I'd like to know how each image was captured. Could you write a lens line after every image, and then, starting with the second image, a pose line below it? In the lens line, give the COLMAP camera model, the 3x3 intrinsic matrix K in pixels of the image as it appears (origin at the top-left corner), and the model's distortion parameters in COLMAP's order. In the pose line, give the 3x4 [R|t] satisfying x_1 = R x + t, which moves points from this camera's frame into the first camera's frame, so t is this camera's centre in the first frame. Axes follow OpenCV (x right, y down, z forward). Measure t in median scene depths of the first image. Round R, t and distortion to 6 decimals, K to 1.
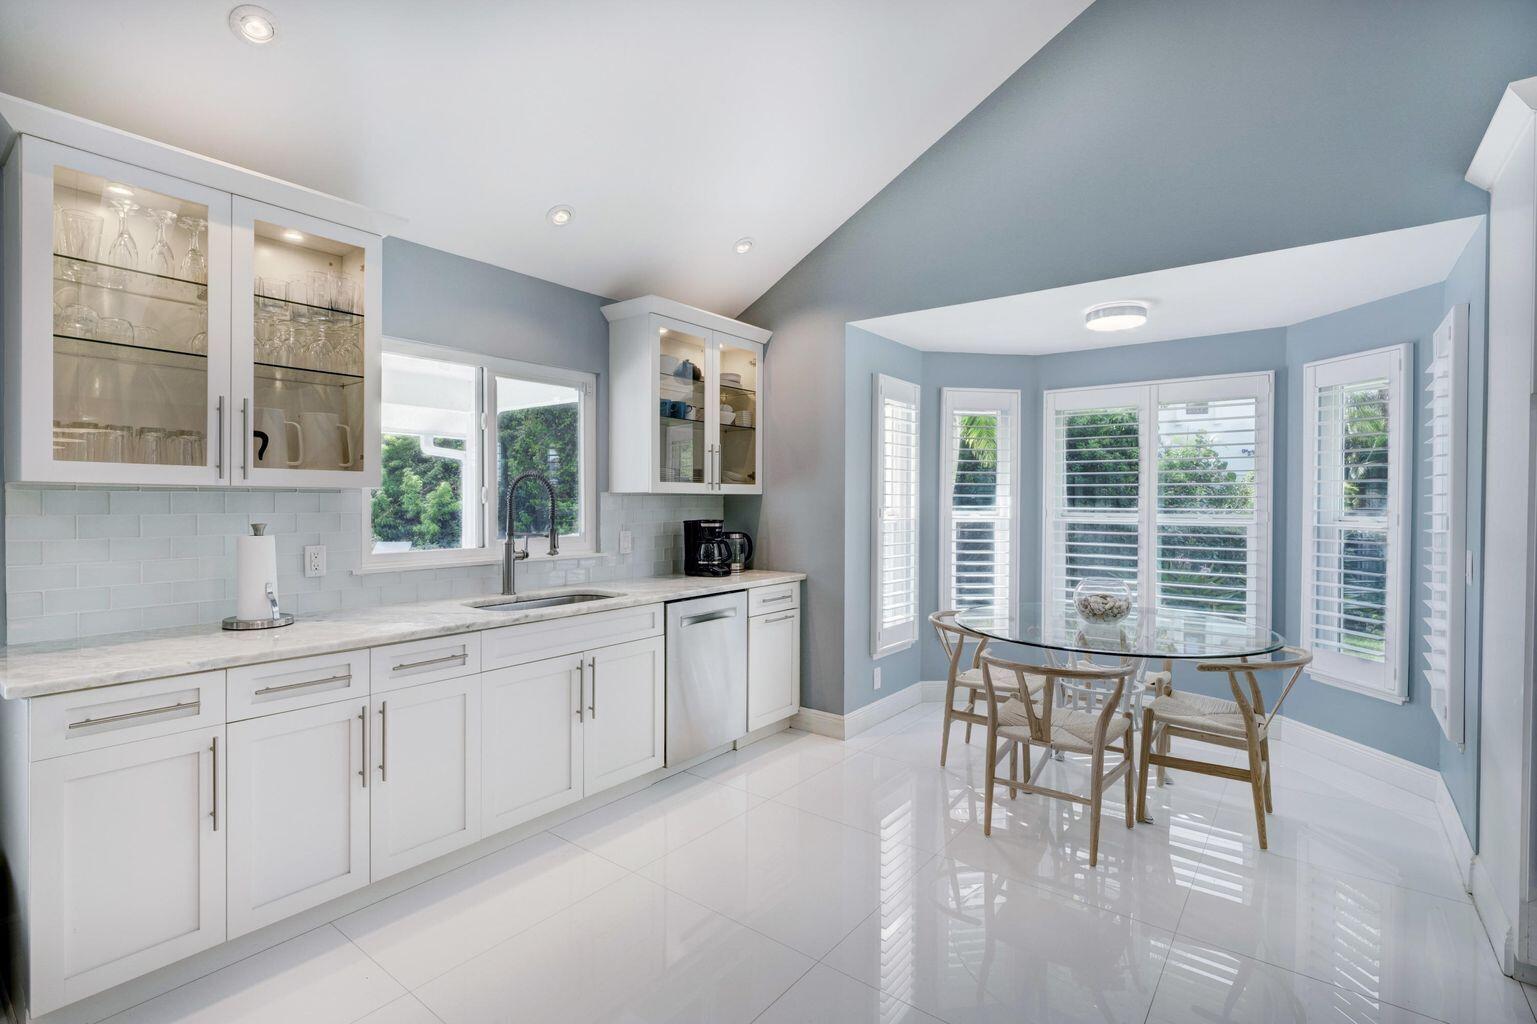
lens RADIAL K [[723.2, 0, 768.2], [0, 723.2, 507.1], [0, 0, 1]] dist [-0.000810, 0.000478]
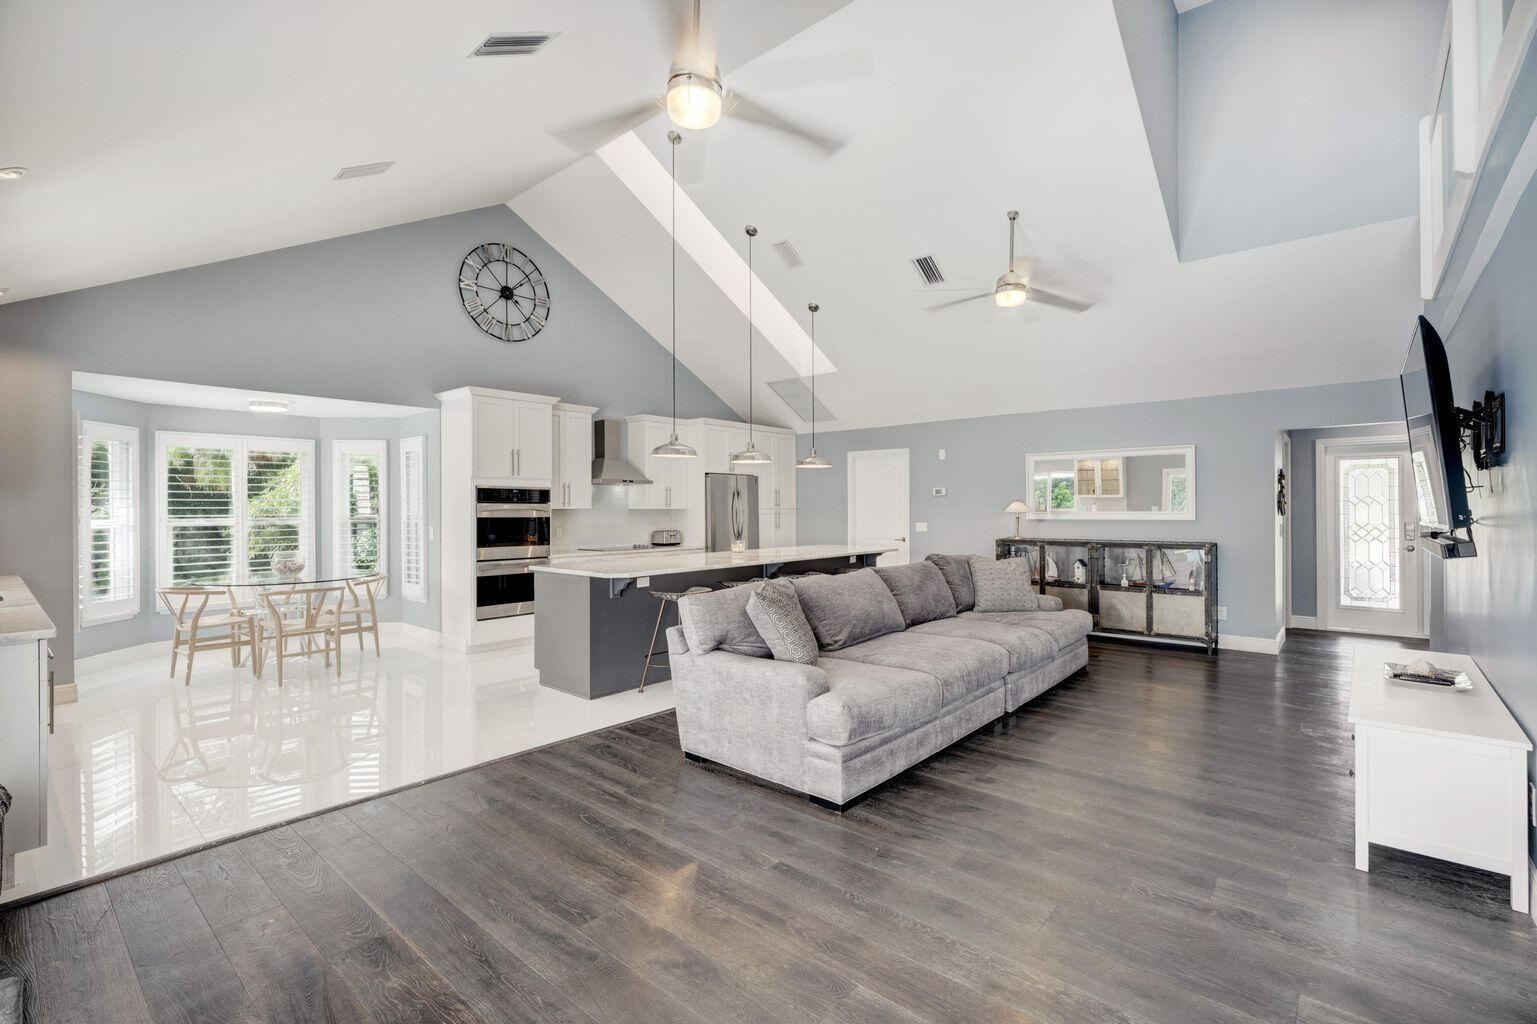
lens RADIAL K [[685.7, 0, 767.5], [0, 685.7, 511.3], [0, 0, 1]] dist [-0.011811, 0.000004]
pose [[0.060054, -0.010007, 0.998145, -0.903001], [0.016433, 0.999824, 0.009035, -0.000447], [-0.998060, 0.015860, 0.060208, -0.250799]]
